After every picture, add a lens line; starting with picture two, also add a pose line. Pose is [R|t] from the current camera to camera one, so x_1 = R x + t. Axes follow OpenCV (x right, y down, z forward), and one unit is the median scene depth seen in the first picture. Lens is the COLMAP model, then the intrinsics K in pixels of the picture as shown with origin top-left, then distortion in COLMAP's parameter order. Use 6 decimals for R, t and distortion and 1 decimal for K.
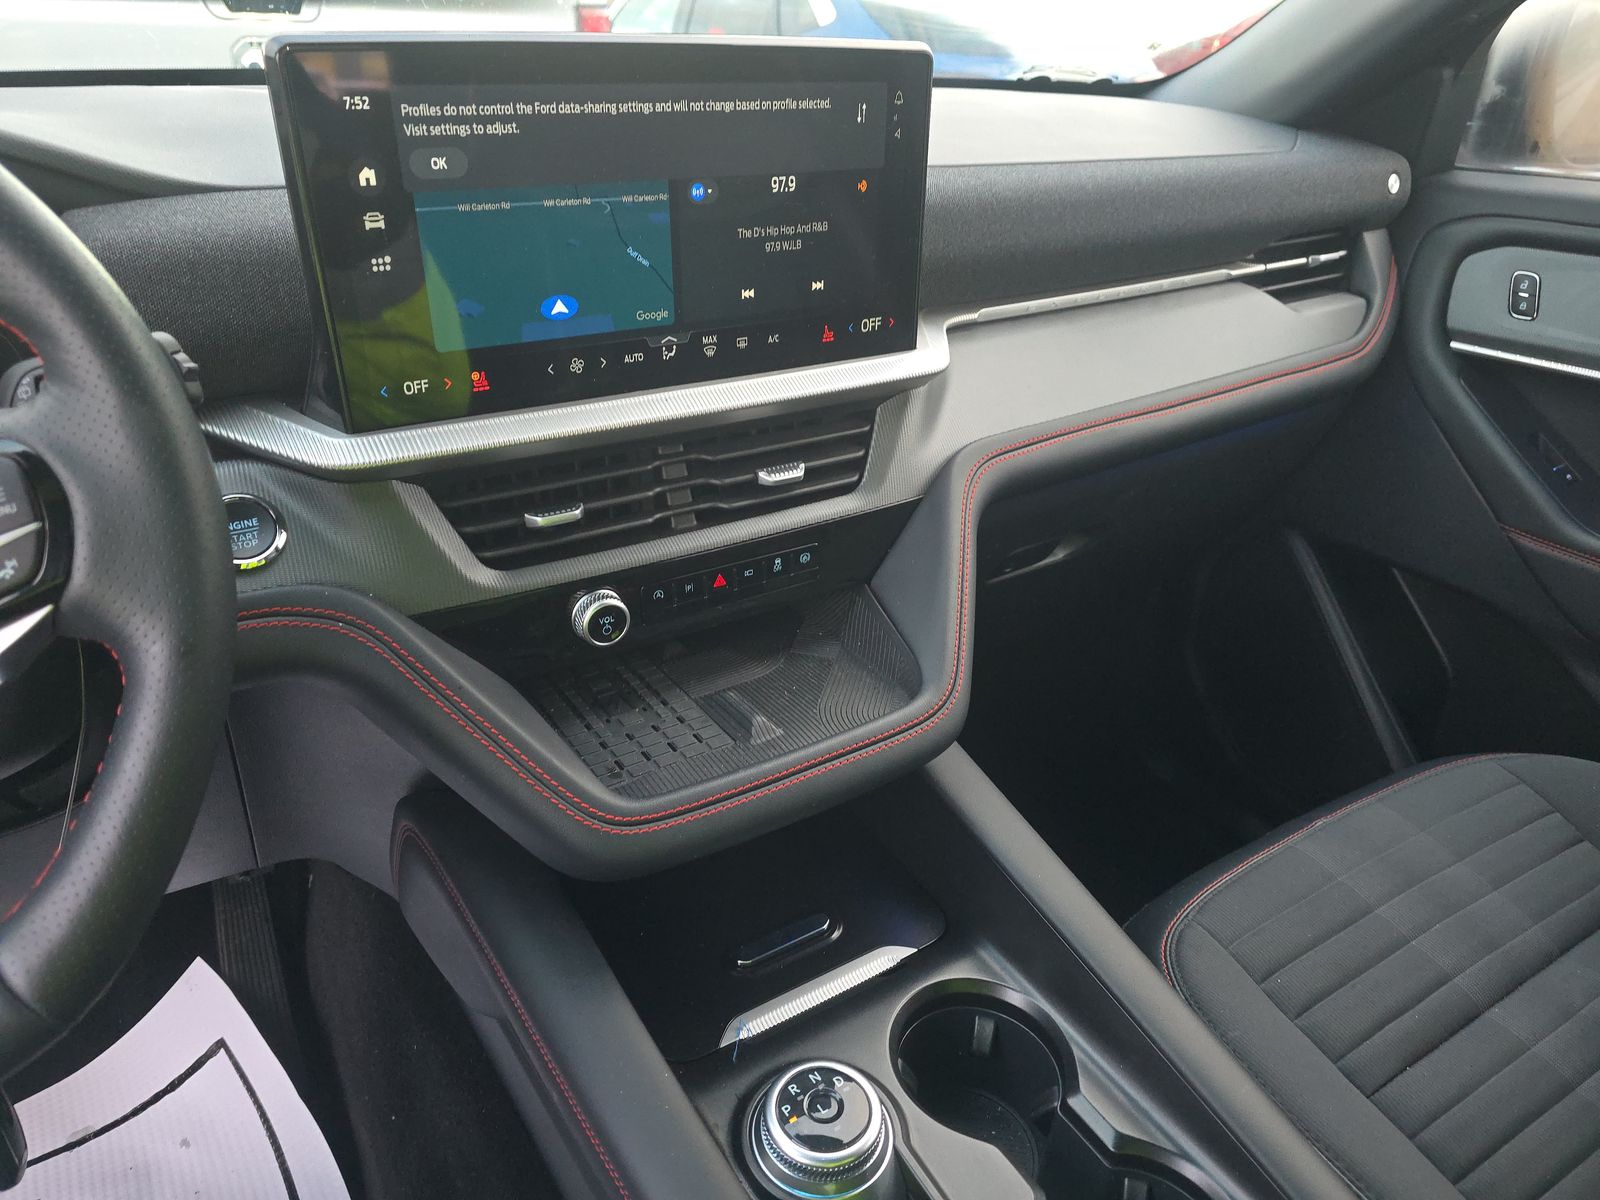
lens RADIAL K [[1062.8, 0, 801.5], [0, 1062.8, 604.9], [0, 0, 1]] dist [0.005985, -0.005130]
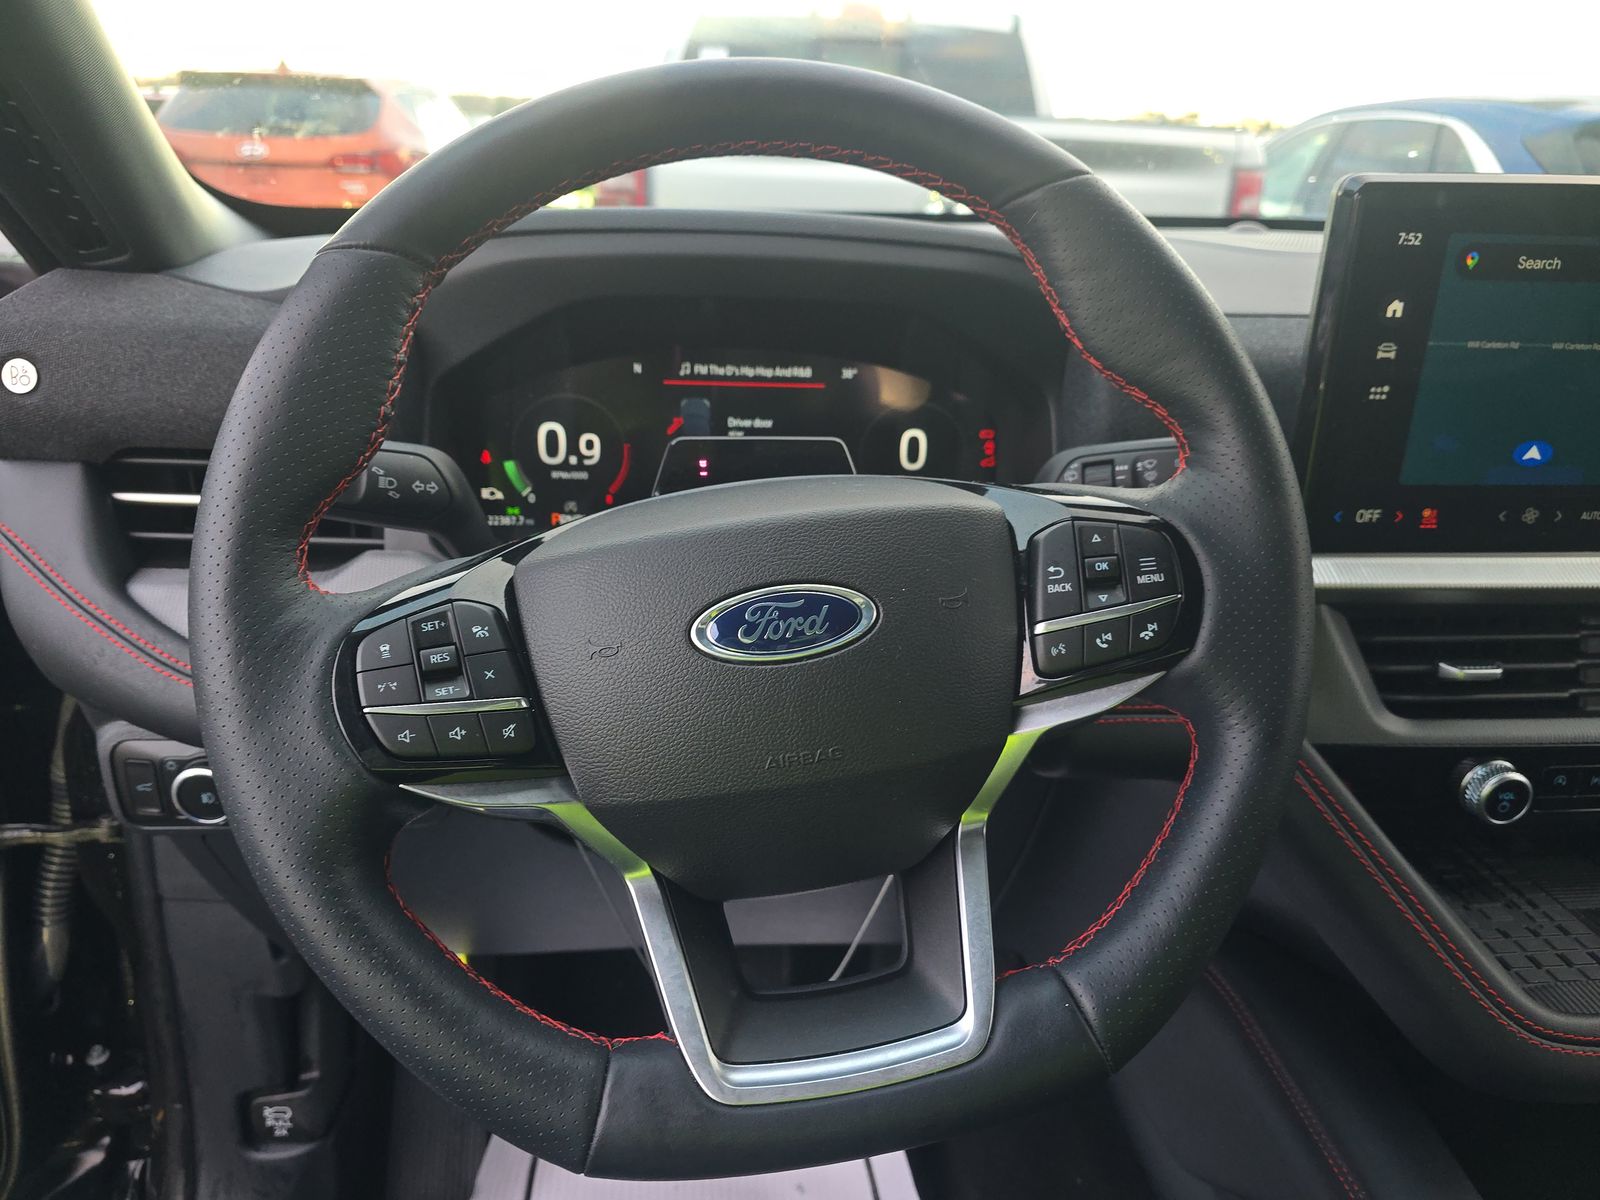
lens RADIAL K [[1062.8, 0, 799.2], [0, 1062.8, 591.1], [0, 0, 1]] dist [0.005985, -0.005130]
pose [[0.898583, 0.154700, -0.410628, -0.400867], [-0.214918, 0.971027, -0.104483, 0.072684], [0.382568, 0.182138, 0.905797, -0.068743]]
